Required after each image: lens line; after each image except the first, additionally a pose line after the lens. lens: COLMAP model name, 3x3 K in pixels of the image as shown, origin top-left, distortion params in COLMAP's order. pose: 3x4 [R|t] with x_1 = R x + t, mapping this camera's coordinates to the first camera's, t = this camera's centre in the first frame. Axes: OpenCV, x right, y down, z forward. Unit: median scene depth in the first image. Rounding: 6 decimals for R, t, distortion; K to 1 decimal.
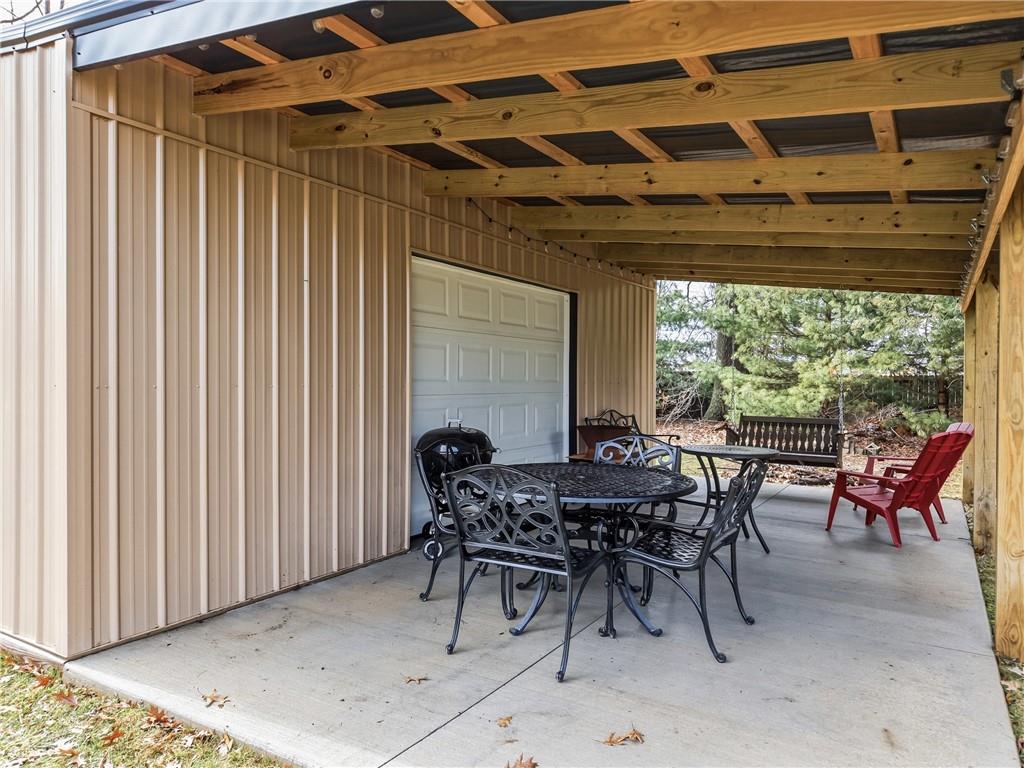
lens RADIAL K [[754.3, 0, 512.0], [0, 754.3, 384.0], [0, 0, 1]] dist [0.001420, -0.000483]
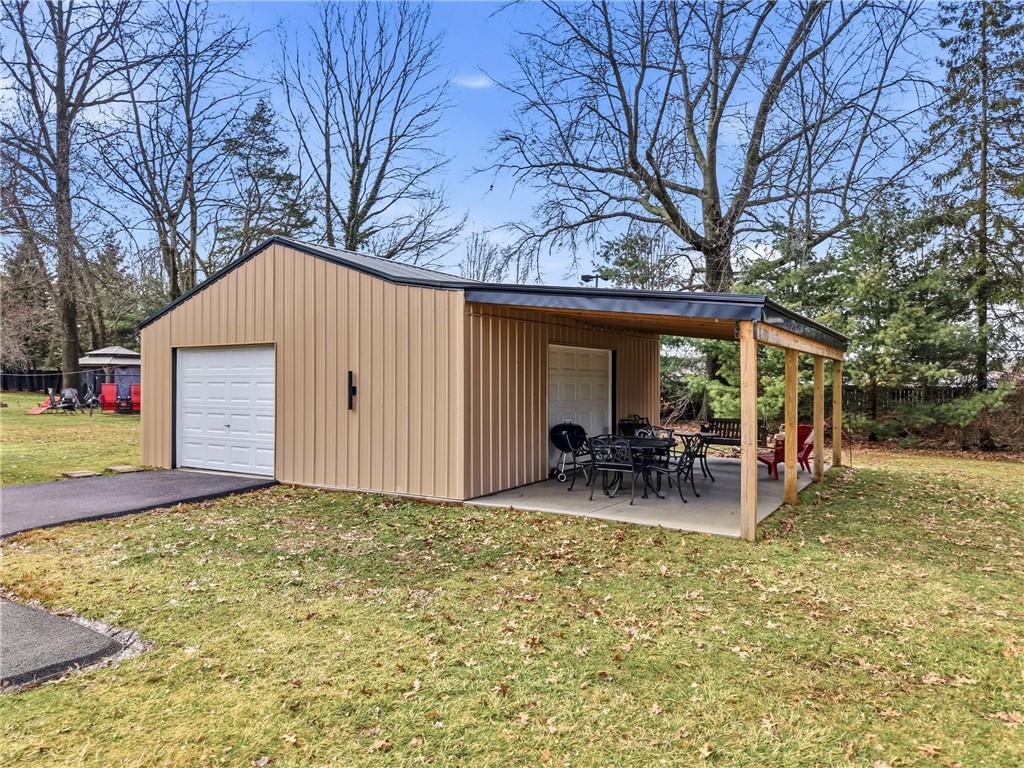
lens RADIAL K [[754.3, 0, 512.0], [0, 754.3, 384.0], [0, 0, 1]] dist [0.001420, -0.000483]
pose [[0.999999, -0.000505, -0.001009, -0.069959], [0.000502, 0.999996, -0.002895, -0.014489], [0.001010, 0.002895, 0.999995, -0.346028]]
